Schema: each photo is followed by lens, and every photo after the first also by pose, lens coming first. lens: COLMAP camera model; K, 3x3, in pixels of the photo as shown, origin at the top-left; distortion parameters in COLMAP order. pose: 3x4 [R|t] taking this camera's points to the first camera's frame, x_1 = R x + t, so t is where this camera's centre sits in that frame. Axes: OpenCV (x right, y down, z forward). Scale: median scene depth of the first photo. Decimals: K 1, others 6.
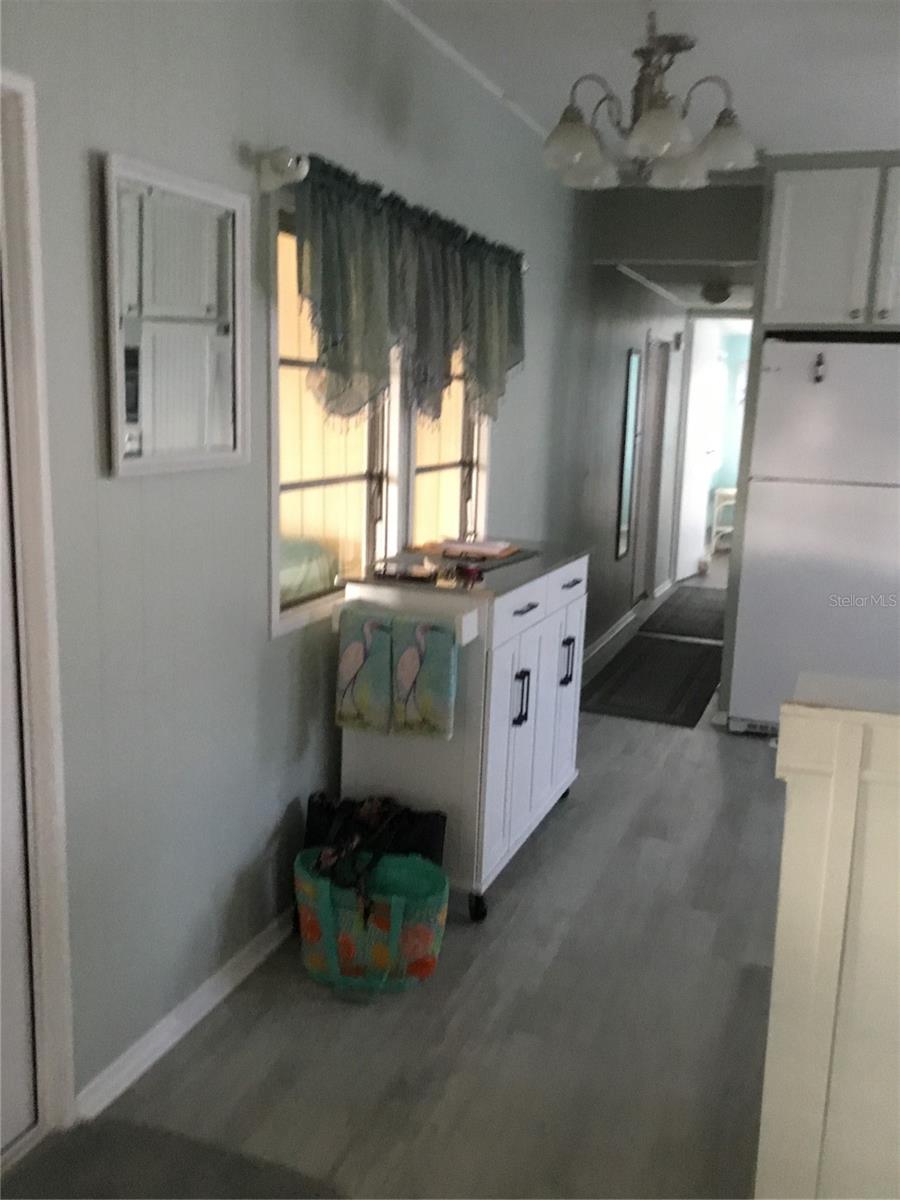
lens RADIAL K [[1076.0, 0, 449.8], [0, 1076.0, 579.7], [0, 0, 1]] dist [0.012788, 0.003692]
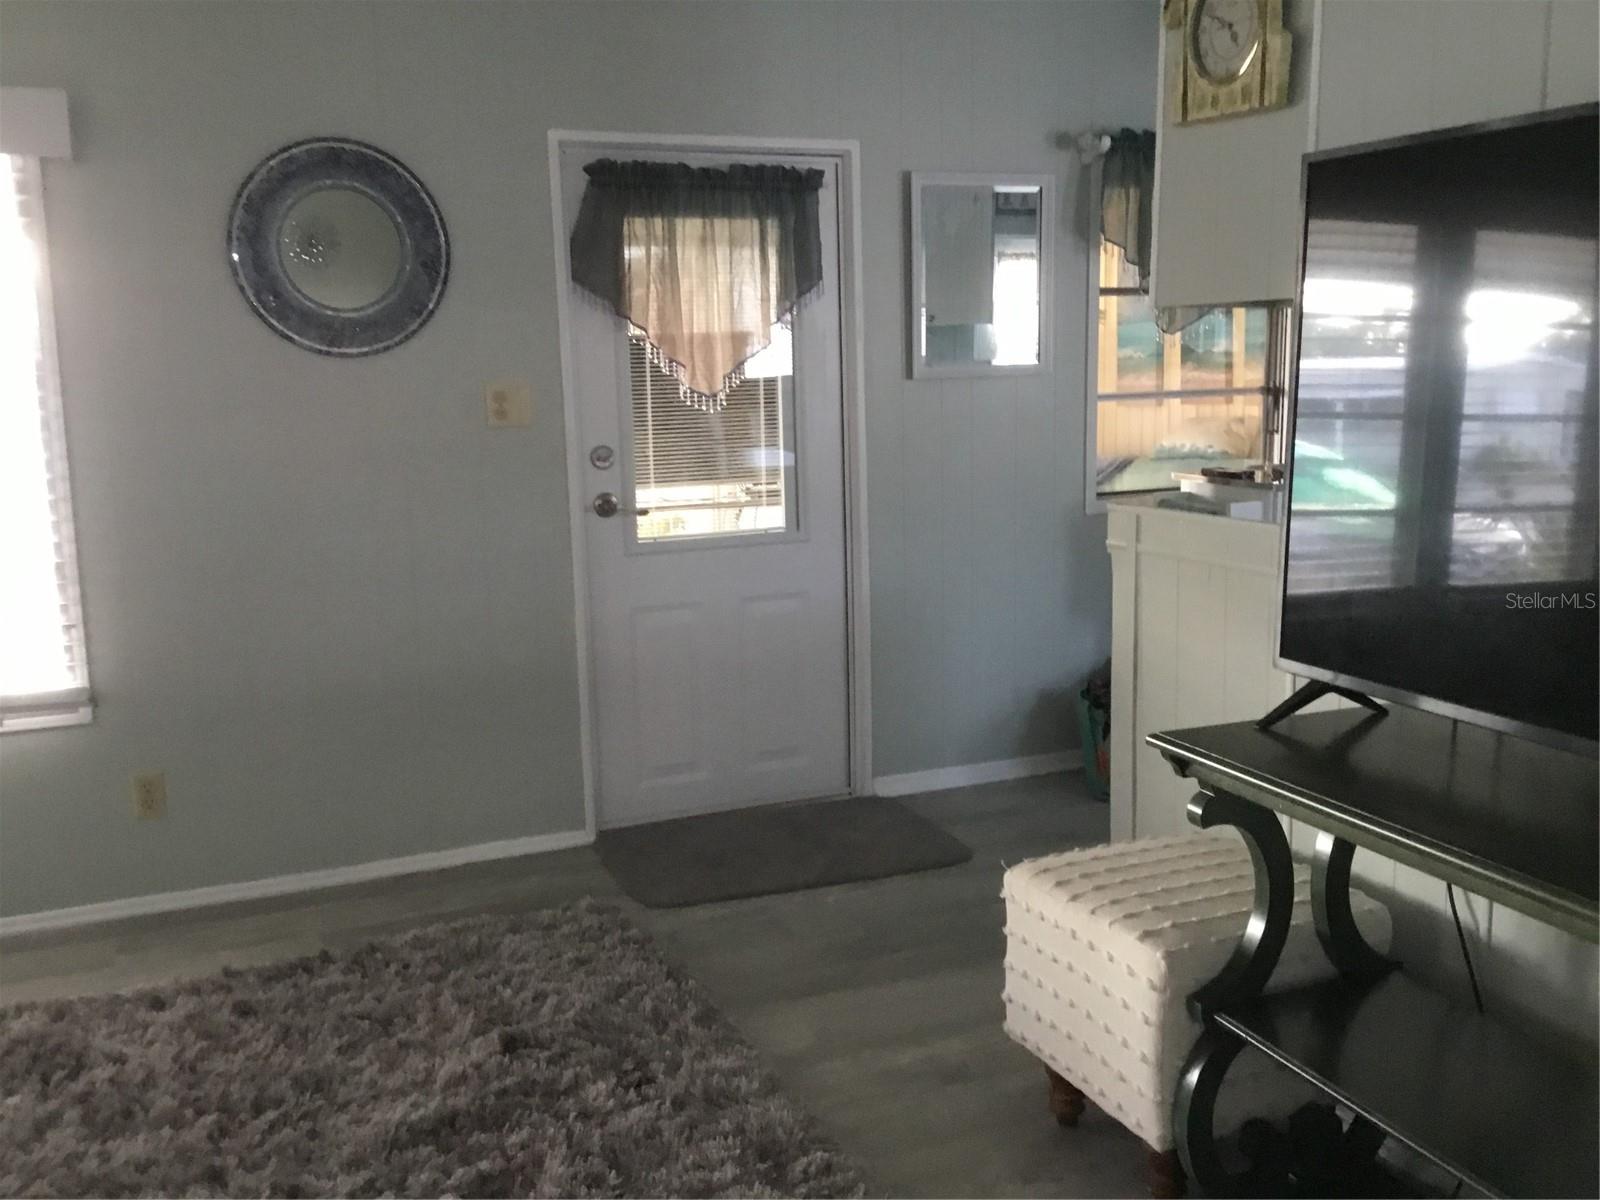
lens RADIAL K [[1434.6, 0, 800.0], [0, 1434.6, 600.0], [0, 0, 1]] dist [0.012788, 0.003692]
pose [[0.688309, 0.087115, -0.720168, 1.047650], [-0.081942, 0.995746, 0.042132, 0.143772], [0.720775, 0.030012, 0.692519, -0.515915]]
